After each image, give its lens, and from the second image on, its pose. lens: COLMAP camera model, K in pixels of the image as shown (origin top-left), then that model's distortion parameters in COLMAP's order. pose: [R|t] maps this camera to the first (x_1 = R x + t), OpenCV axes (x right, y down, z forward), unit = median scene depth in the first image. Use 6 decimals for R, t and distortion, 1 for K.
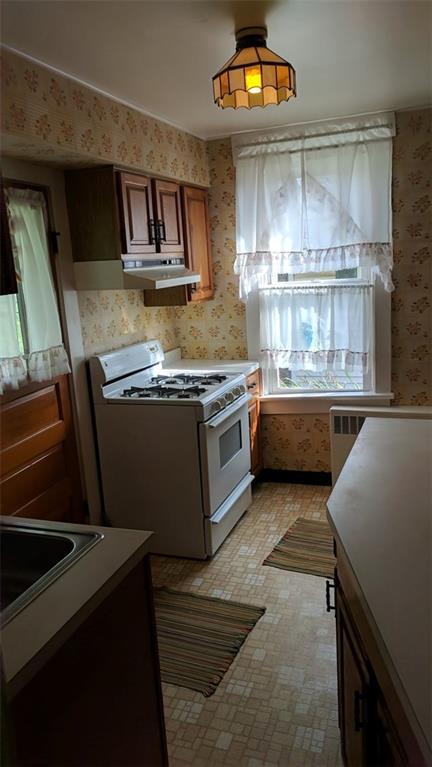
lens RADIAL K [[571.2, 0, 194.6], [0, 571.2, 377.0], [0, 0, 1]] dist [0.009945, -0.008415]
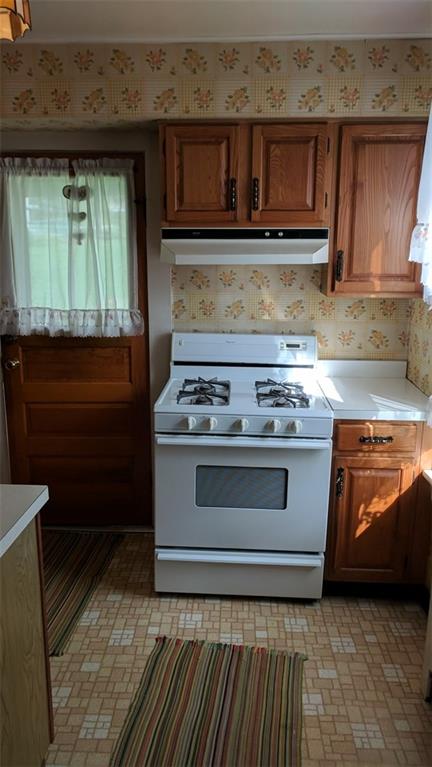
lens RADIAL K [[571.2, 0, 216.4], [0, 571.2, 379.6], [0, 0, 1]] dist [0.009945, -0.008415]
pose [[0.325641, 0.271043, -0.905811, 0.678526], [-0.209535, 0.954896, 0.210402, -0.163037], [0.921983, 0.121283, 0.367746, 0.684973]]
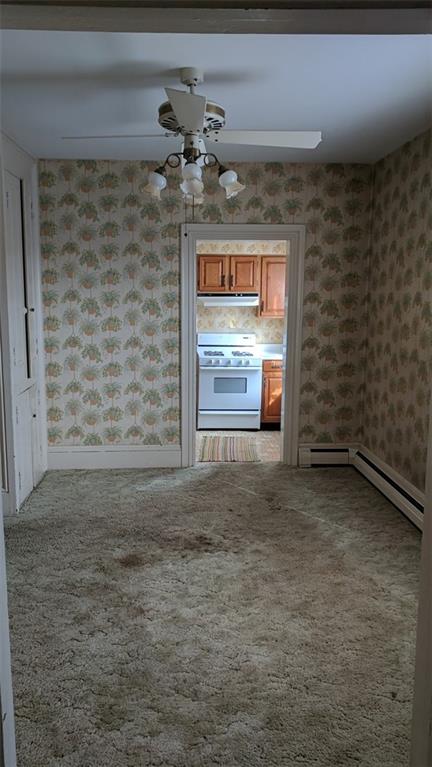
lens RADIAL K [[571.2, 0, 213.2], [0, 571.2, 385.7], [0, 0, 1]] dist [0.009945, -0.008415]
pose [[0.434395, 0.207976, -0.876383, 1.821810], [-0.210556, 0.969467, 0.125701, -0.125426], [0.875766, 0.129924, 0.464923, -0.000004]]
